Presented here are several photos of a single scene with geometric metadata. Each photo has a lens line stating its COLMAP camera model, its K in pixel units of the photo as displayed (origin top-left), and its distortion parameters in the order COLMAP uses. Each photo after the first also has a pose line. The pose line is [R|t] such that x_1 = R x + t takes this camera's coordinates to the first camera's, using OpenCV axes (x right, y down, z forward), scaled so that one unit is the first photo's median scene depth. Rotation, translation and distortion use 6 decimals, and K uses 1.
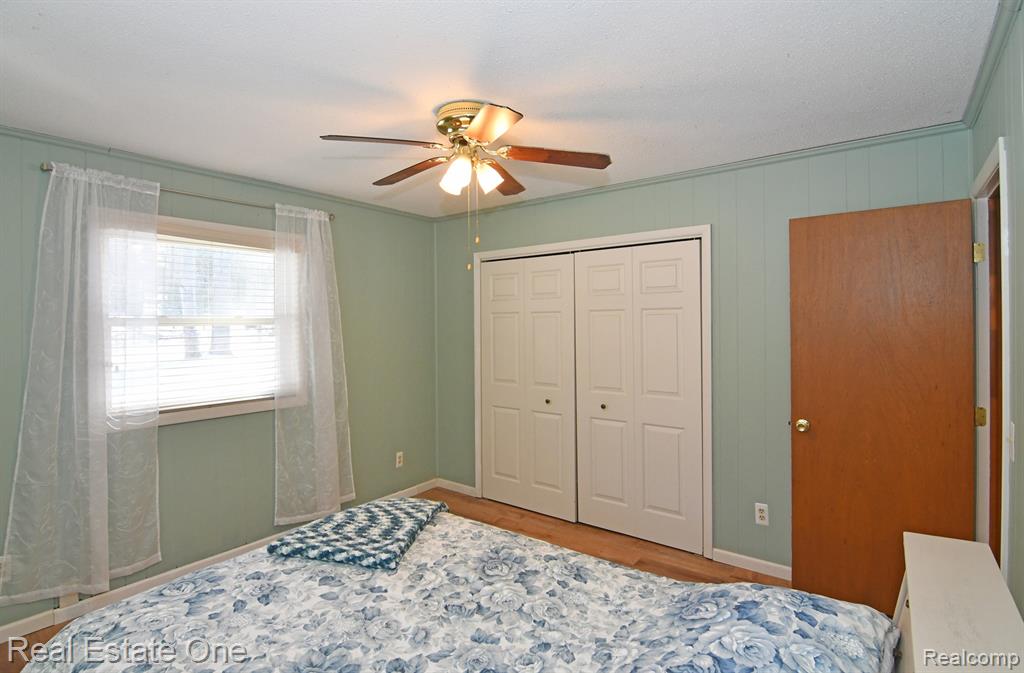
lens RADIAL K [[500.3, 0, 512.2], [0, 500.3, 319.1], [0, 0, 1]] dist [-0.001070, 0.000065]
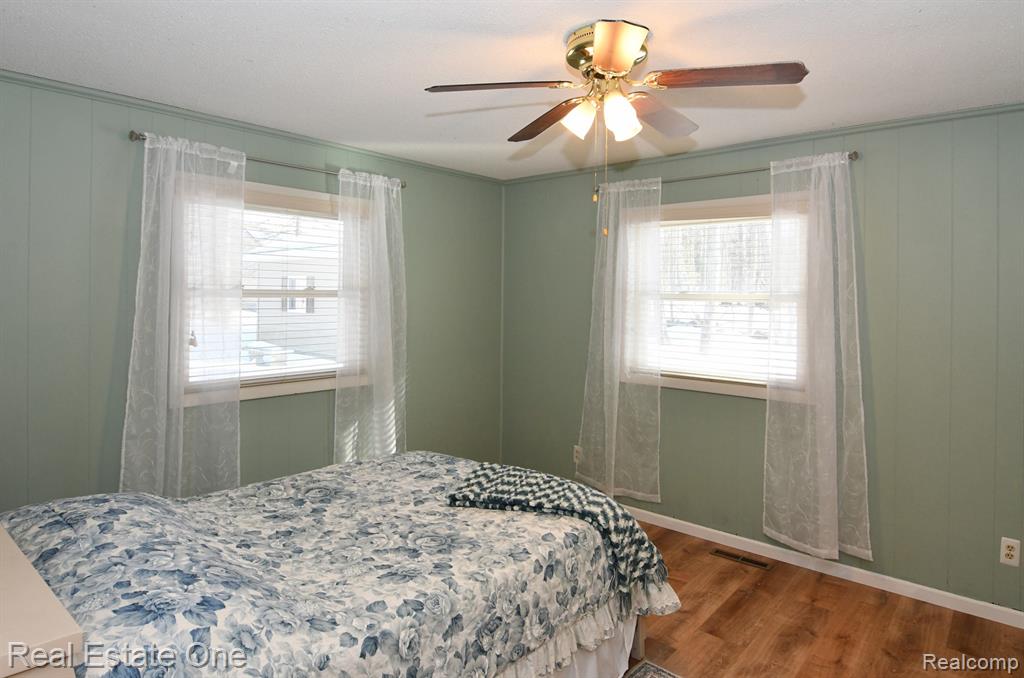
lens RADIAL K [[599.8, 0, 512.8], [0, 599.8, 290.6], [0, 0, 1]] dist [-0.002418, -0.000736]
pose [[-0.058080, 0.003744, -0.998305, 0.905440], [-0.010654, 0.999934, 0.004370, -0.014067], [0.998255, 0.010890, -0.058037, 0.947169]]
